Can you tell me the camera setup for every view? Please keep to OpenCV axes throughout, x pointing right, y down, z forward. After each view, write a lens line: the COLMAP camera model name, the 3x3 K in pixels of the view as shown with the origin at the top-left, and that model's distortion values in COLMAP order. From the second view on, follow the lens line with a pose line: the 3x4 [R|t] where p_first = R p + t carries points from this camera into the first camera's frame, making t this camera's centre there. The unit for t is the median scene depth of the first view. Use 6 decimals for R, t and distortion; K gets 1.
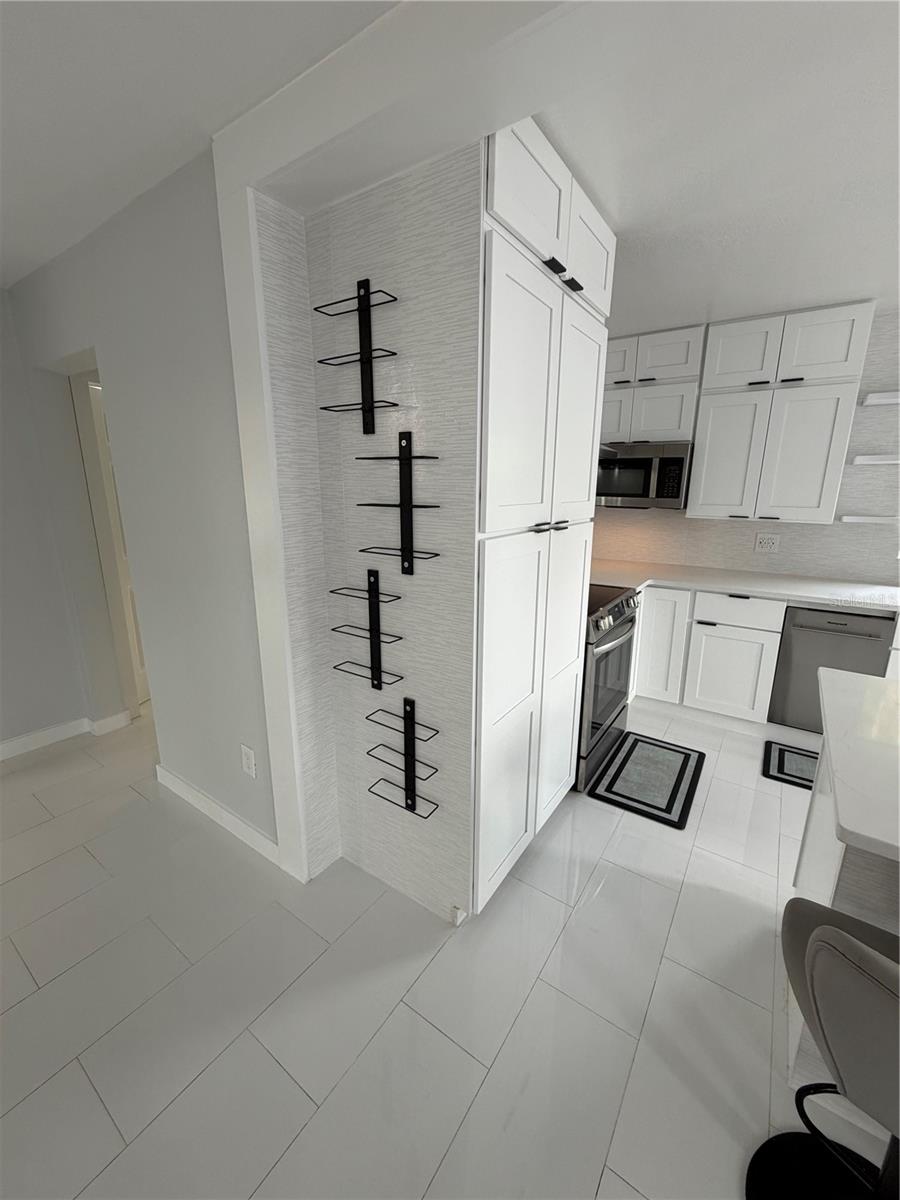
lens RADIAL K [[478.2, 0, 449.8], [0, 478.2, 597.0], [0, 0, 1]] dist [0.000073, -0.000438]
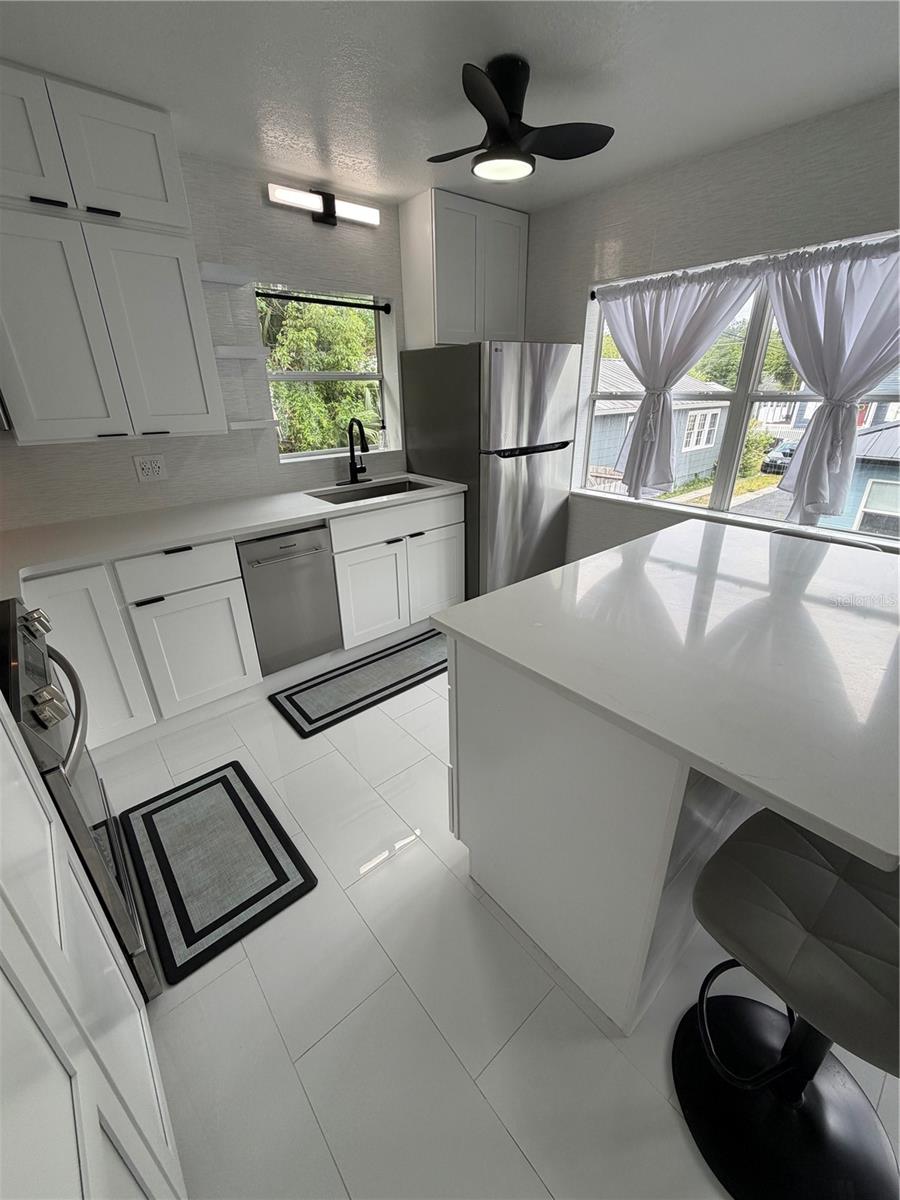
lens RADIAL K [[478.2, 0, 449.8], [0, 478.2, 597.0], [0, 0, 1]] dist [0.000073, -0.000438]
pose [[0.252893, -0.393779, 0.883733, 0.053847], [0.238820, 0.910566, 0.337394, -0.082071], [-0.937555, 0.125729, 0.324318, 0.407152]]
